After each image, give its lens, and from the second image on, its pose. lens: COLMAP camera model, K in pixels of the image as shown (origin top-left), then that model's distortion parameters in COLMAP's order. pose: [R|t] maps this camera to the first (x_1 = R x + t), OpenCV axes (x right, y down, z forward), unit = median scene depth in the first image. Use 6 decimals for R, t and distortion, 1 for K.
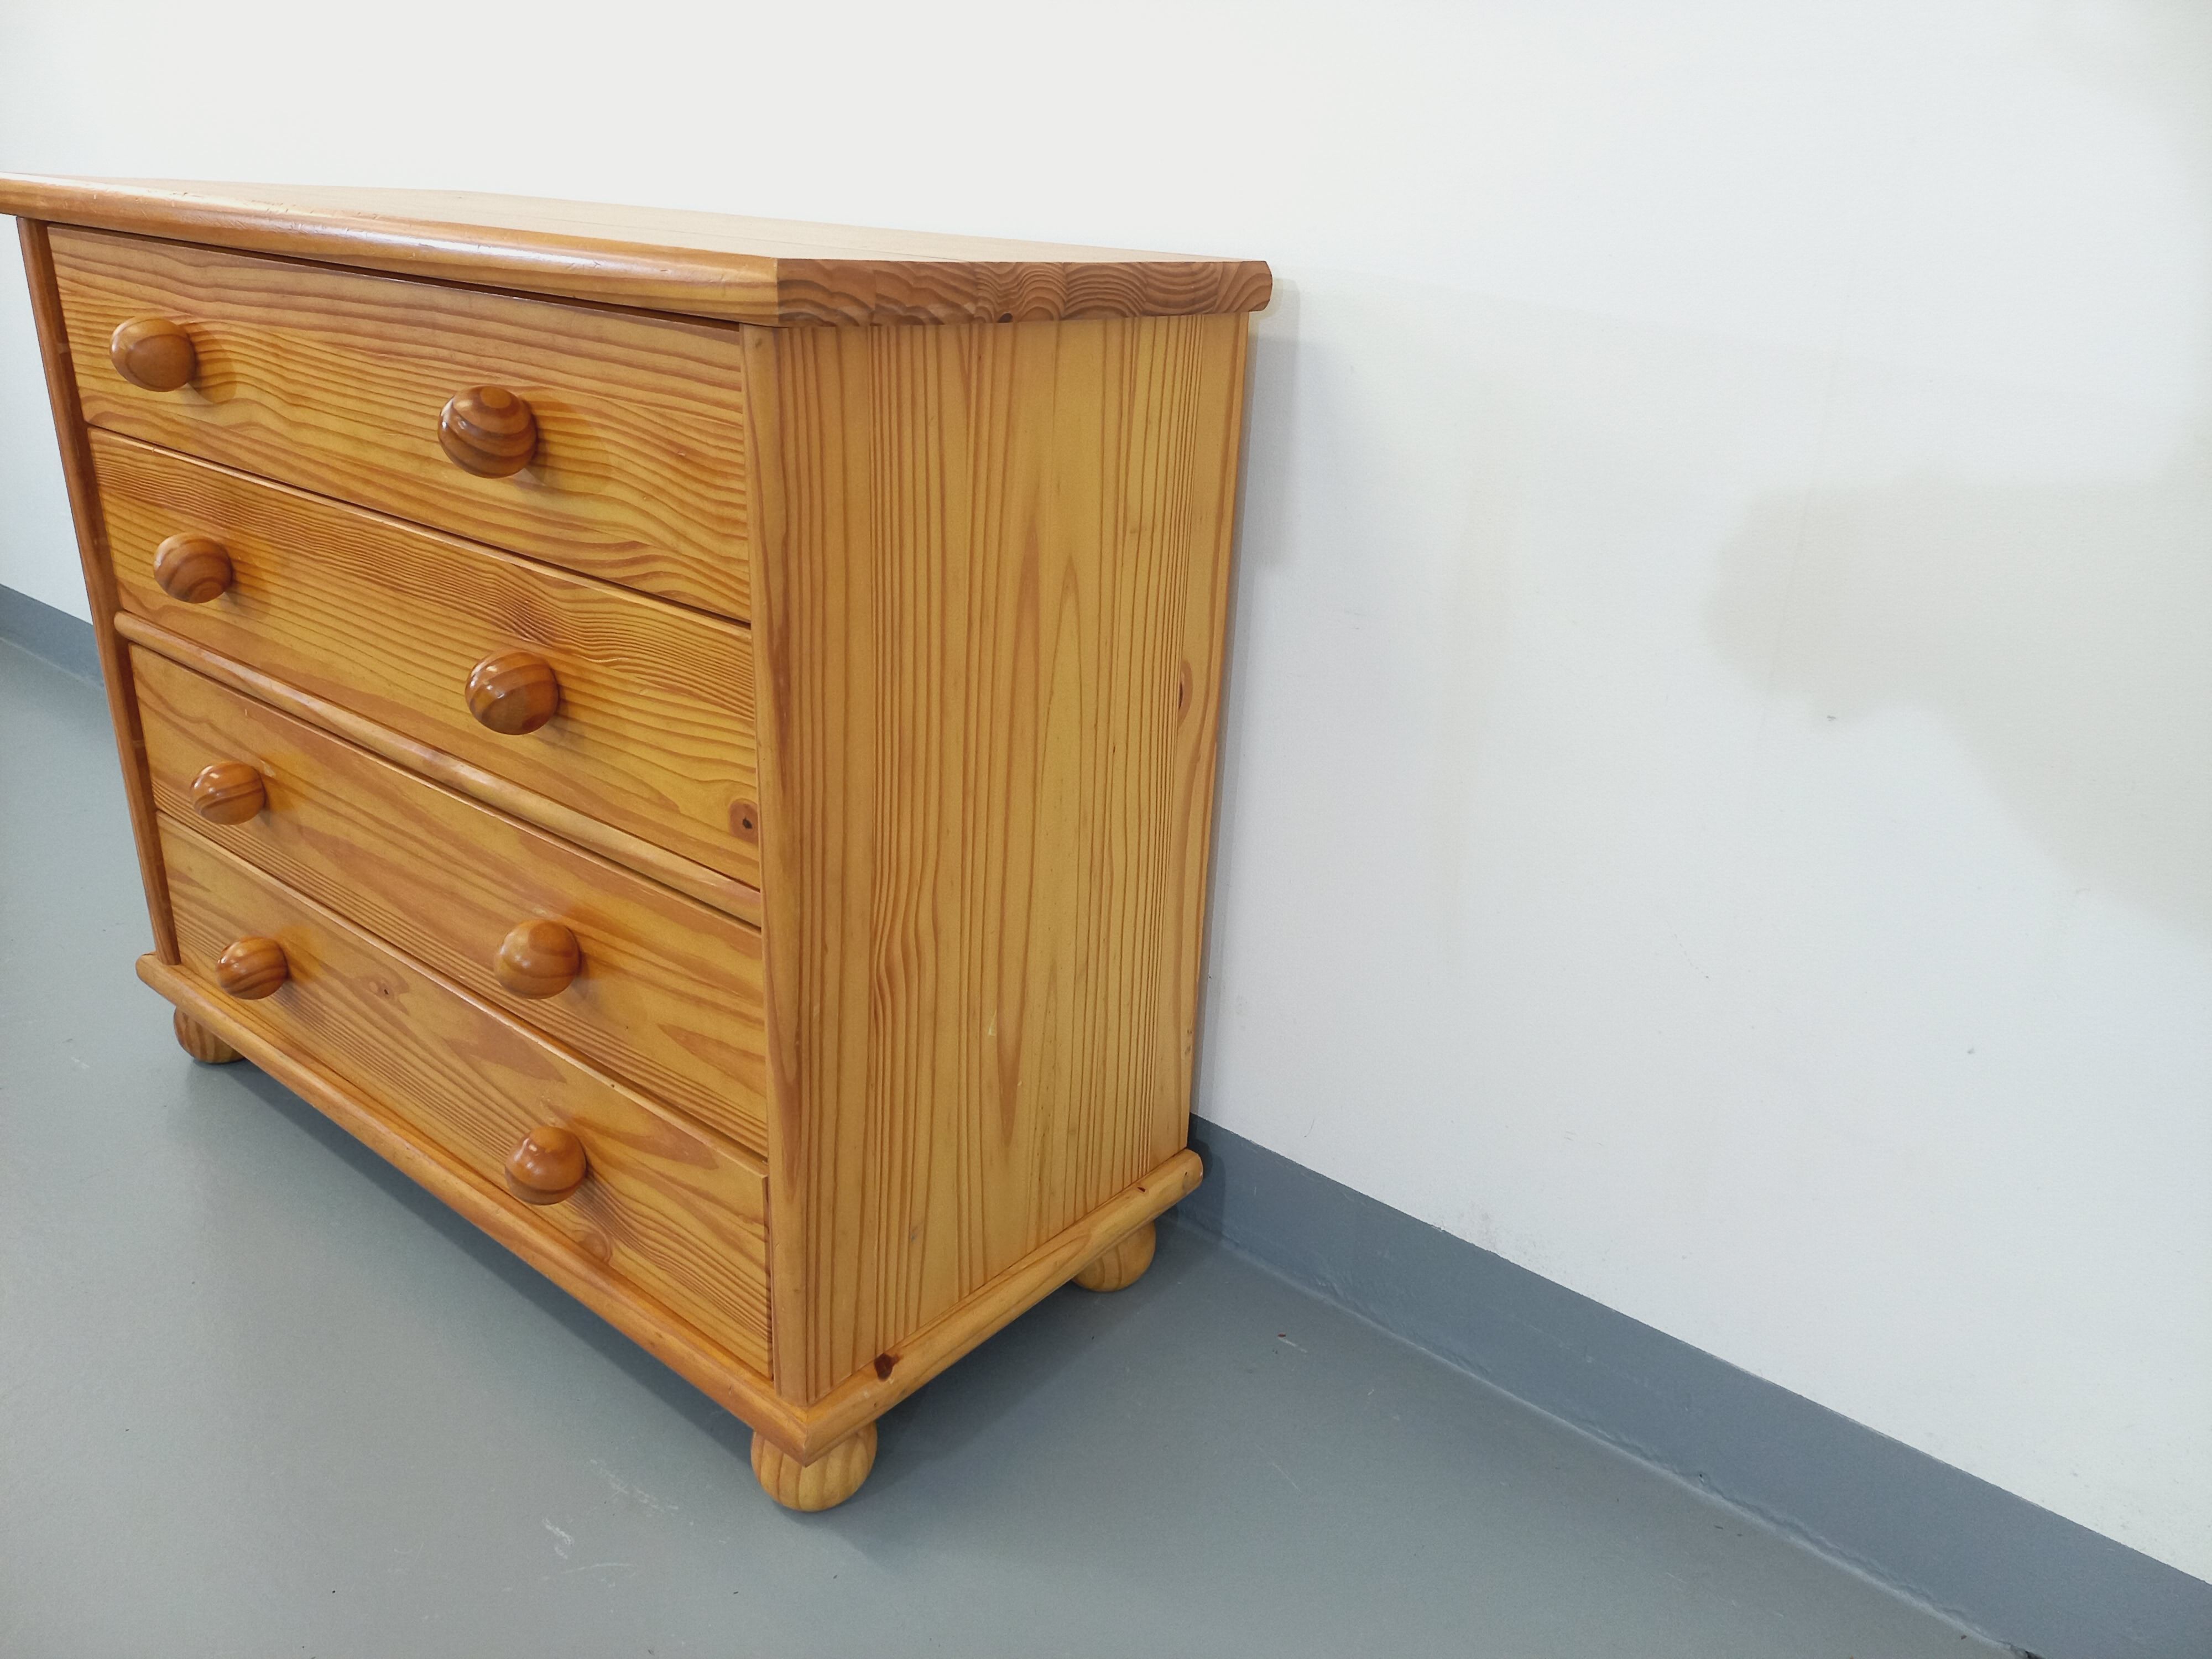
lens RADIAL K [[1620.8, 0, 1126.7], [0, 1620.8, 812.6], [0, 0, 1]] dist [0.072983, -0.060361]
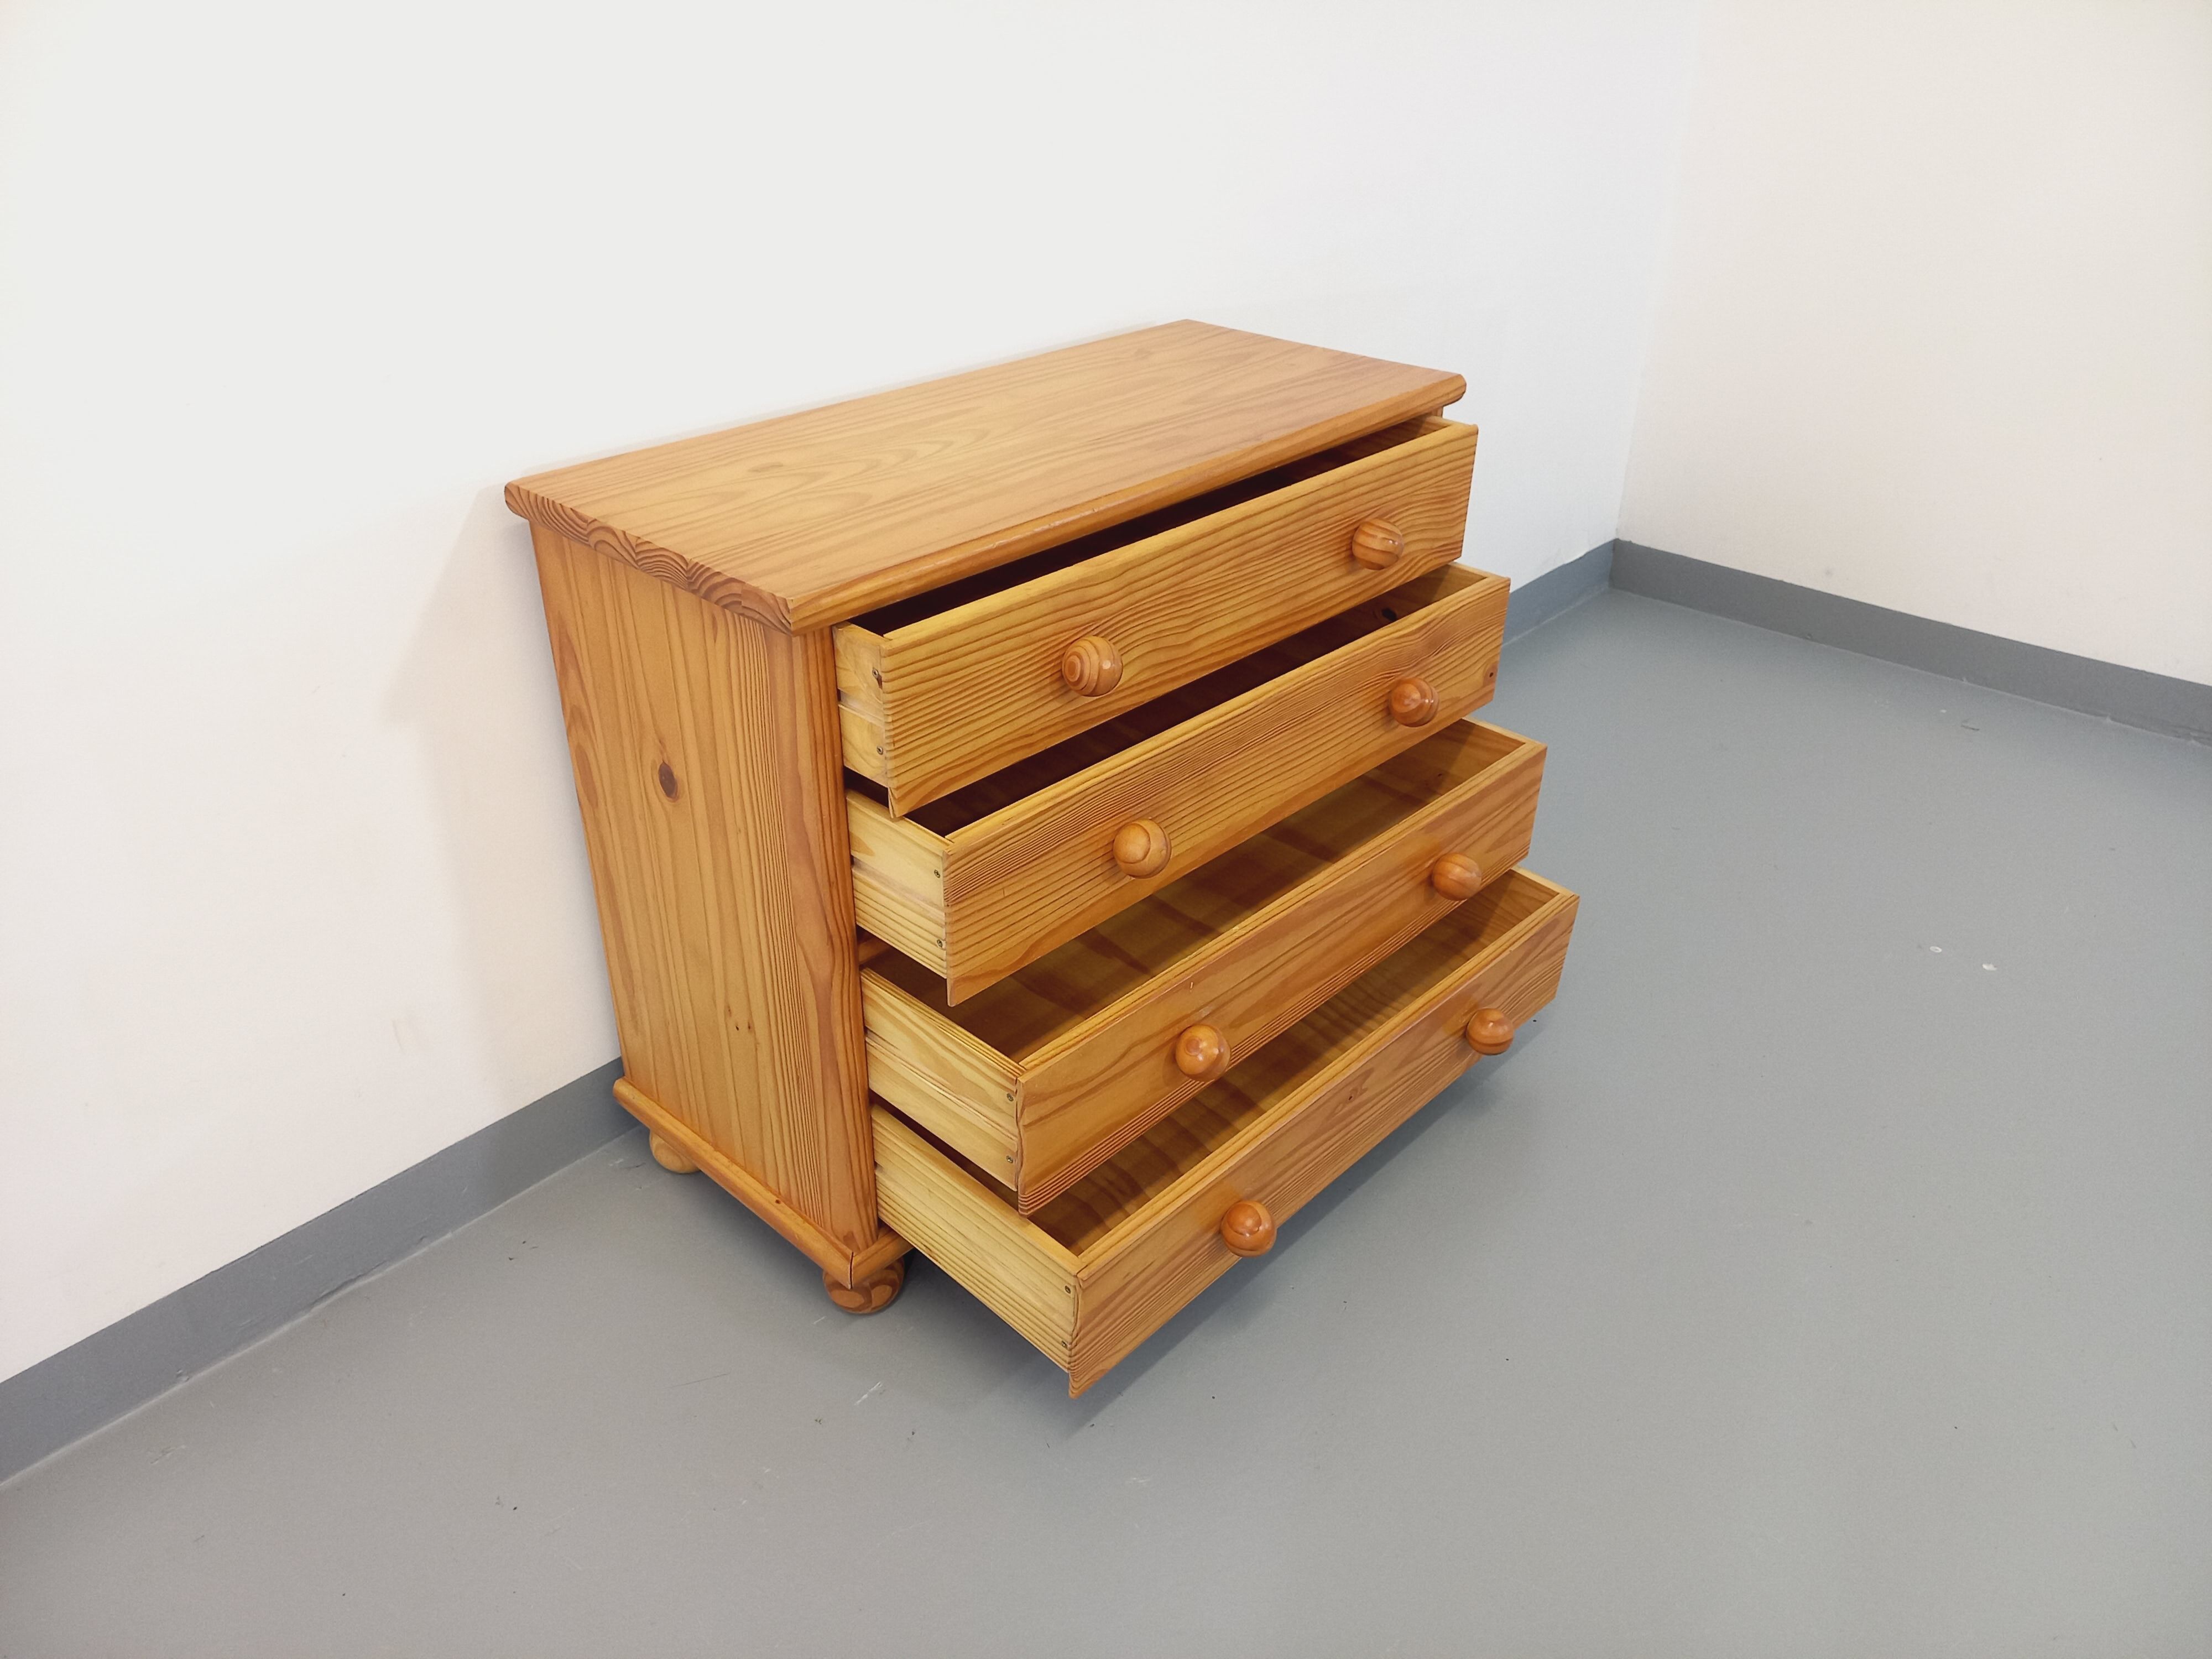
lens RADIAL K [[1620.8, 0, 1107.5], [0, 1620.8, 820.5], [0, 0, 1]] dist [0.072983, -0.060361]
pose [[0.069058, -0.530353, 0.844960, -1.850071], [0.354283, 0.804810, 0.476197, -0.802362], [-0.932585, 0.266470, 0.243473, 0.755938]]
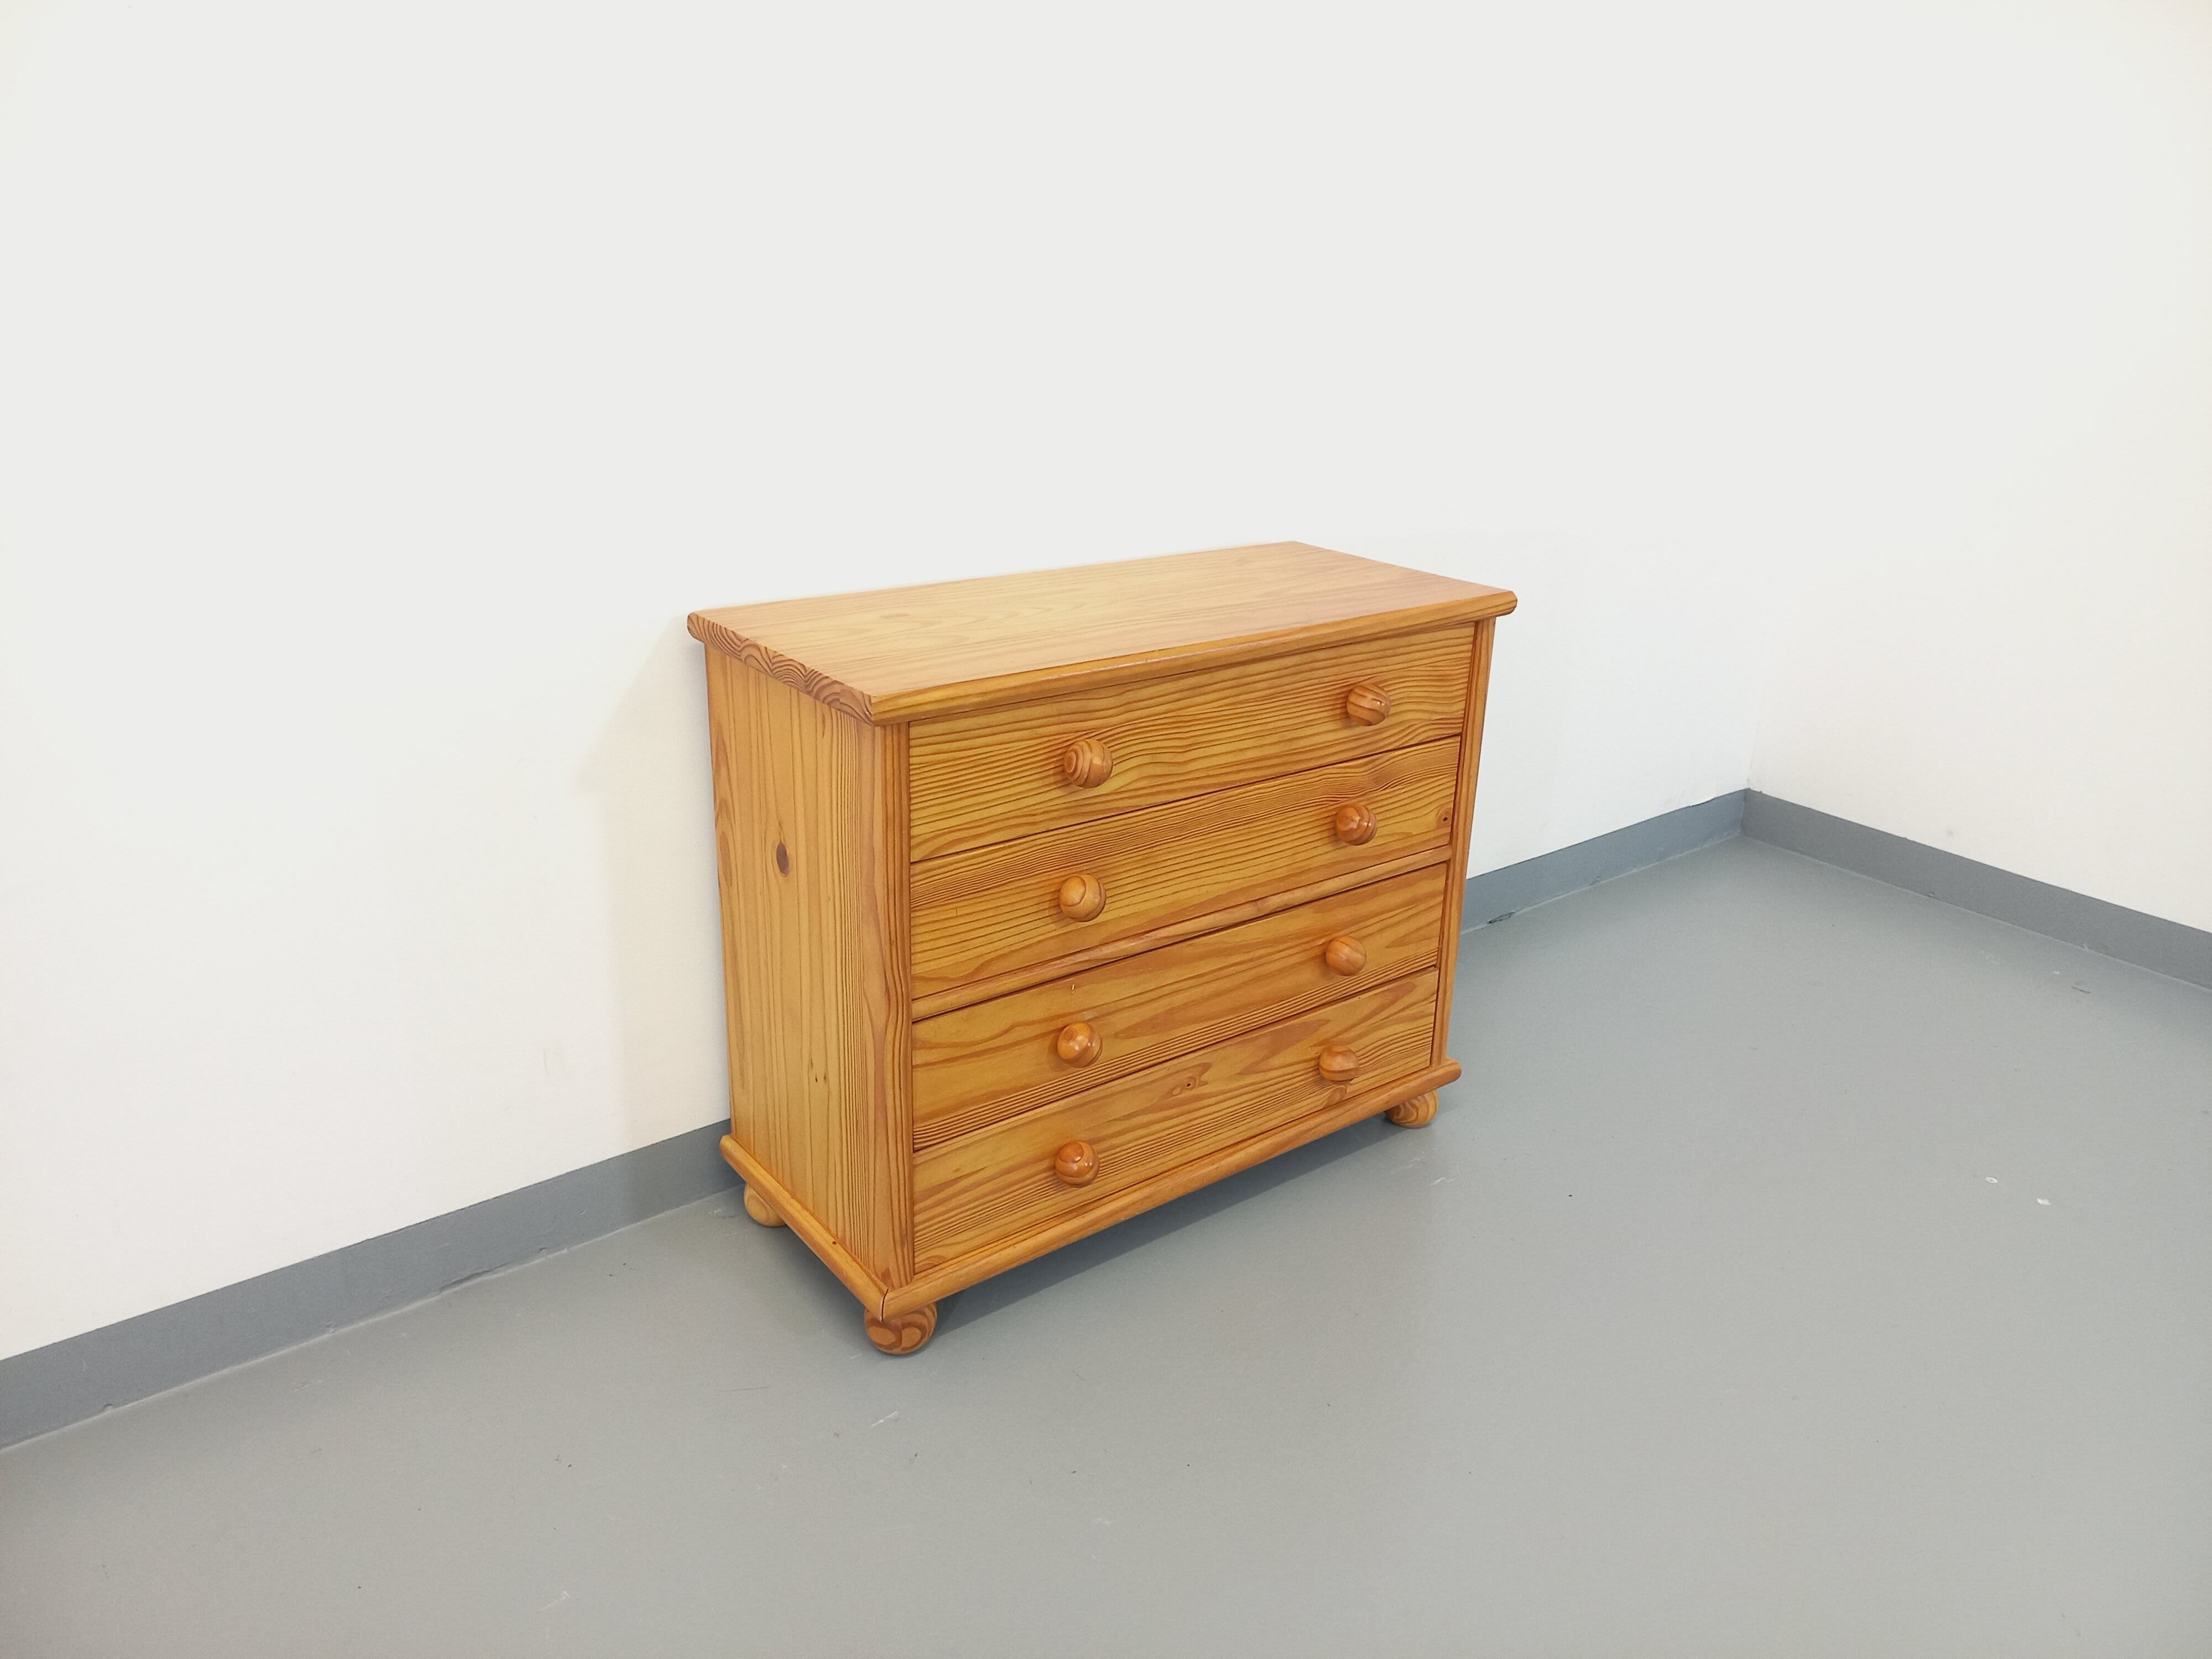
lens RADIAL K [[1620.8, 0, 1117.4], [0, 1620.8, 815.1], [0, 0, 1]] dist [0.072983, -0.060361]
pose [[0.230620, -0.370941, 0.899565, -2.096550], [0.330329, 0.899429, 0.286200, -0.707333], [-0.915258, 0.231149, 0.329959, 0.555138]]
